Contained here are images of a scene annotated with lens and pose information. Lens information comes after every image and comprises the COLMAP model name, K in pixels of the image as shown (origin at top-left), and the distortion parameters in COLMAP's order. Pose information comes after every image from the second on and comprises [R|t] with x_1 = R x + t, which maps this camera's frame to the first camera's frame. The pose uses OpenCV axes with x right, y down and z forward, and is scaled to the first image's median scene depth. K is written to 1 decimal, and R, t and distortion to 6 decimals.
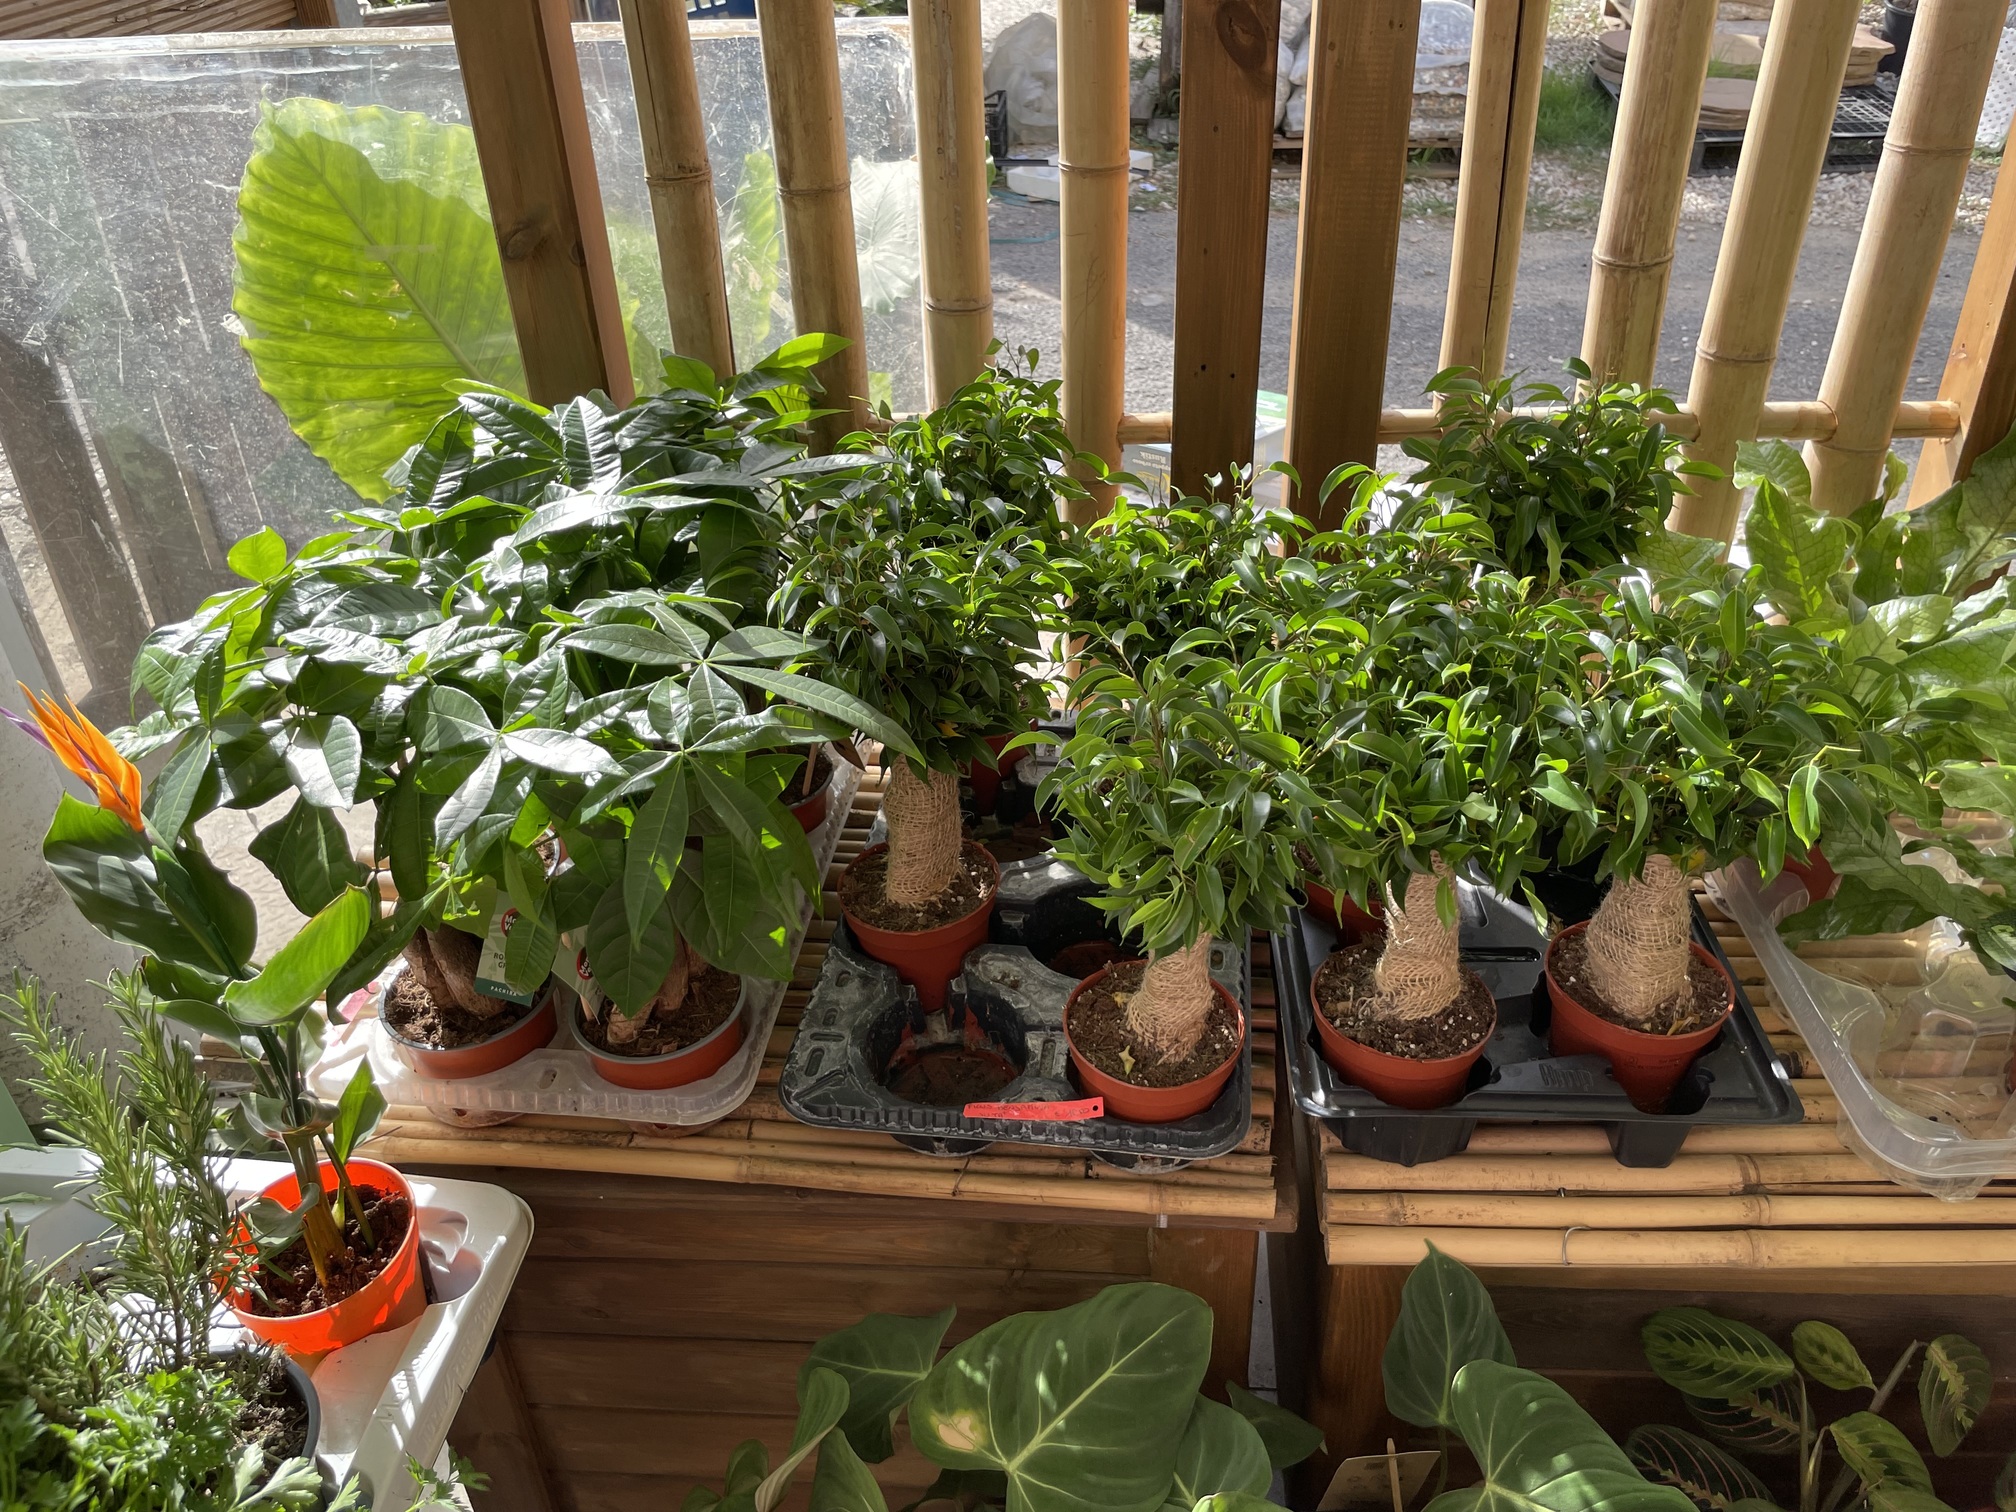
lens RADIAL K [[1534.2, 0, 1008.6], [0, 1534.2, 767.3], [0, 0, 1]] dist [0.078279, -0.111094]
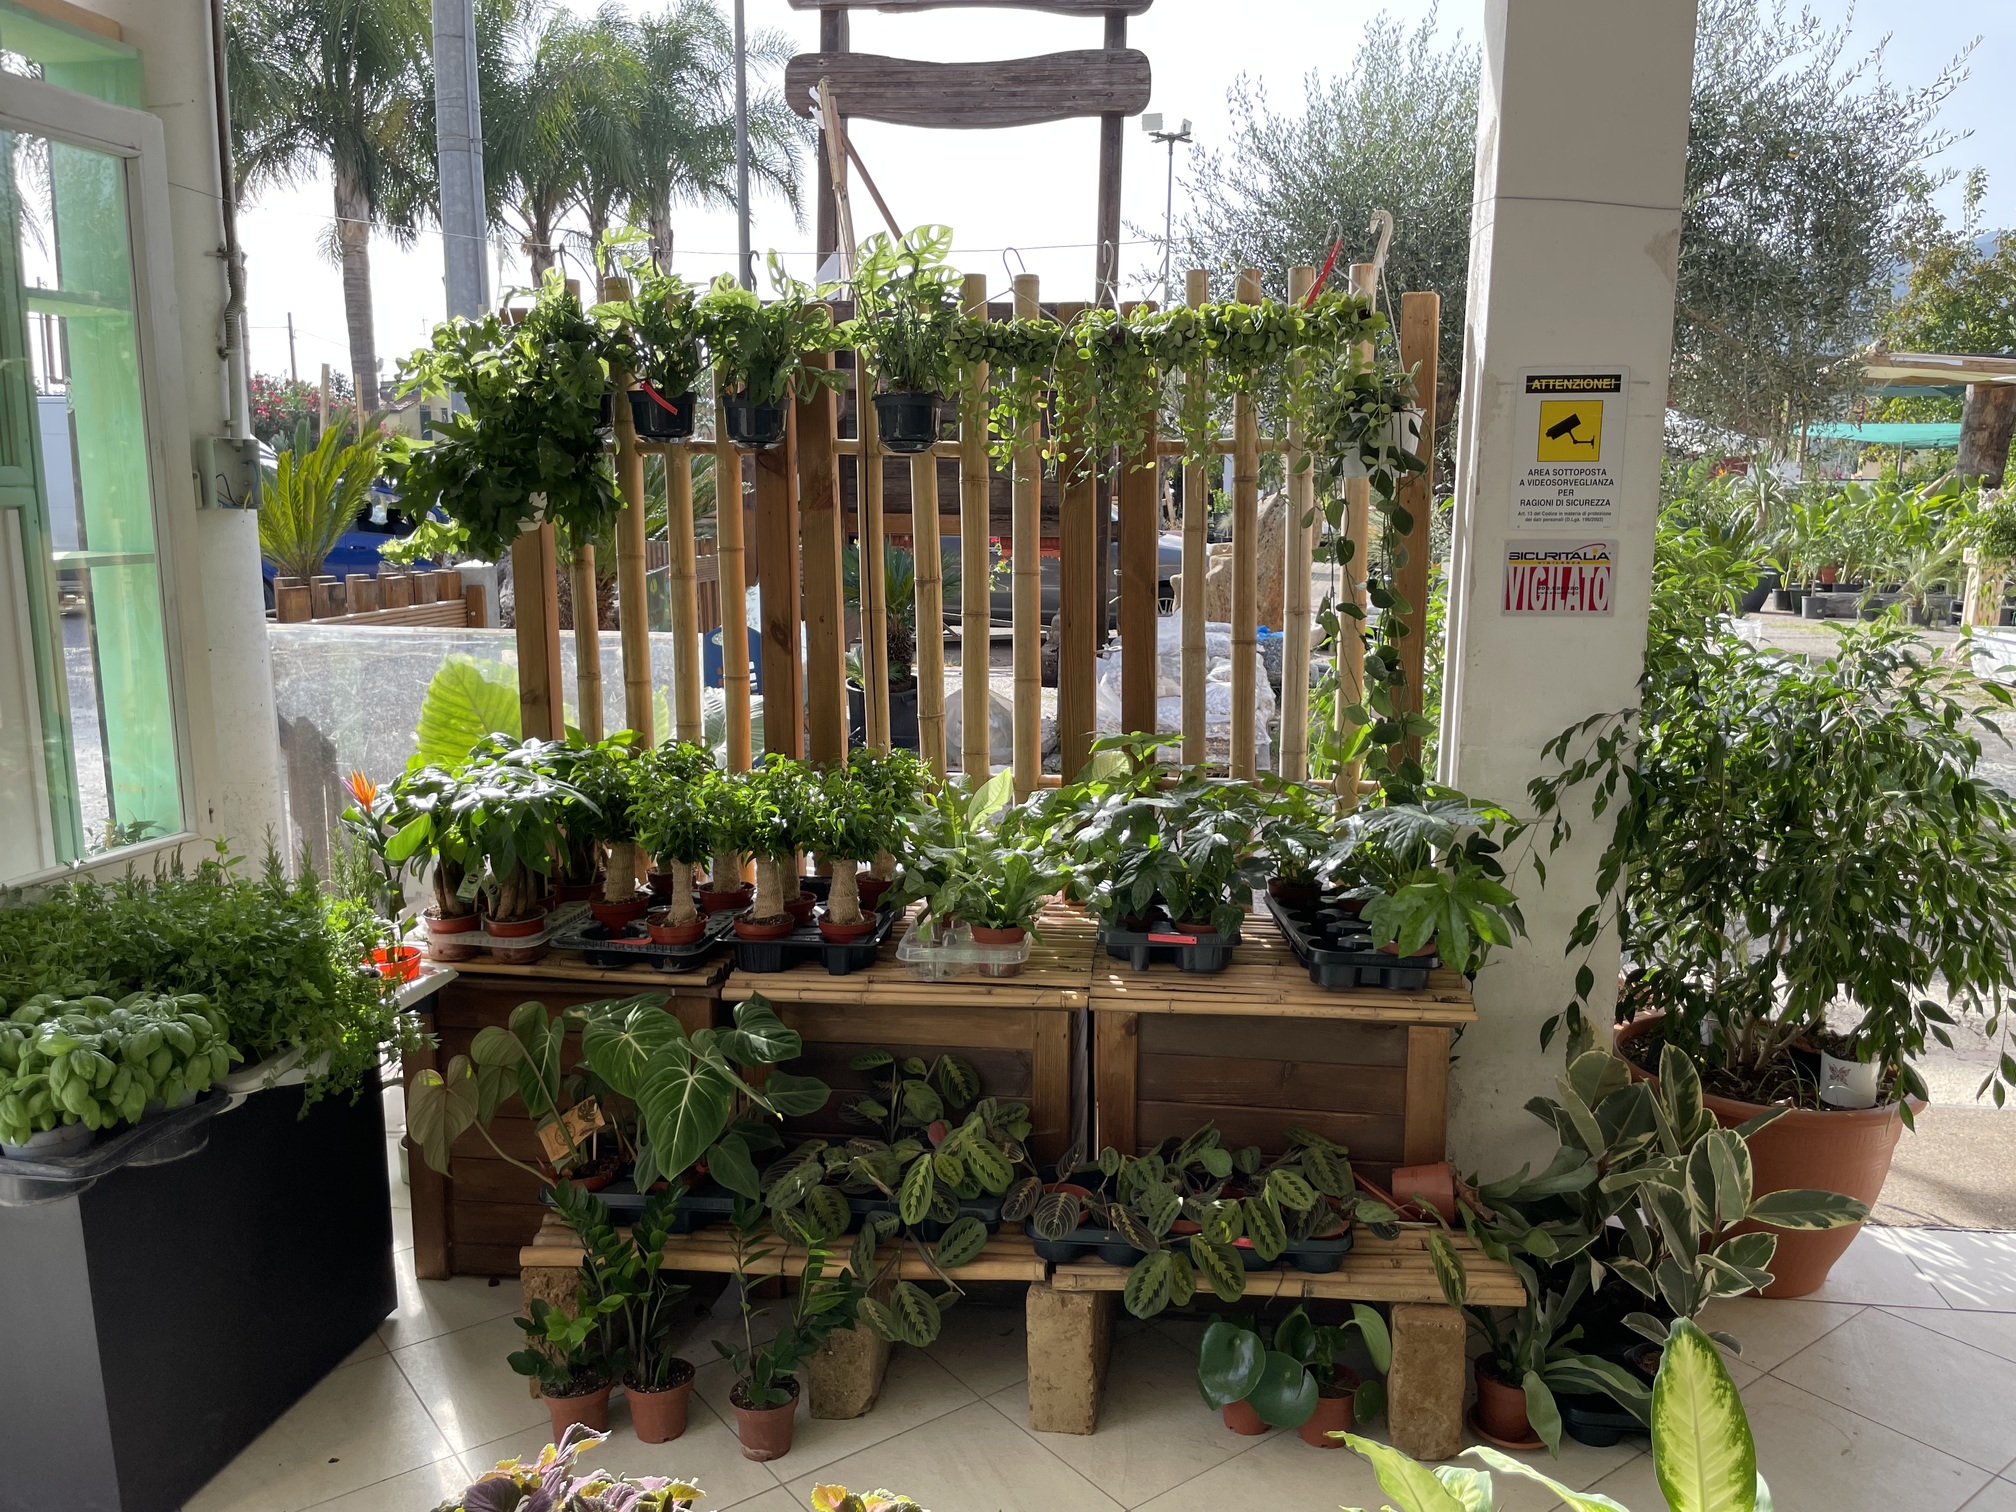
lens RADIAL K [[1534.2, 0, 1015.7], [0, 1534.2, 753.5], [0, 0, 1]] dist [0.078279, -0.111094]
pose [[0.998027, 0.037804, -0.050136, 0.676224], [-0.055099, 0.910193, -0.410504, 0.809431], [0.030115, 0.412457, 0.910479, -1.398366]]
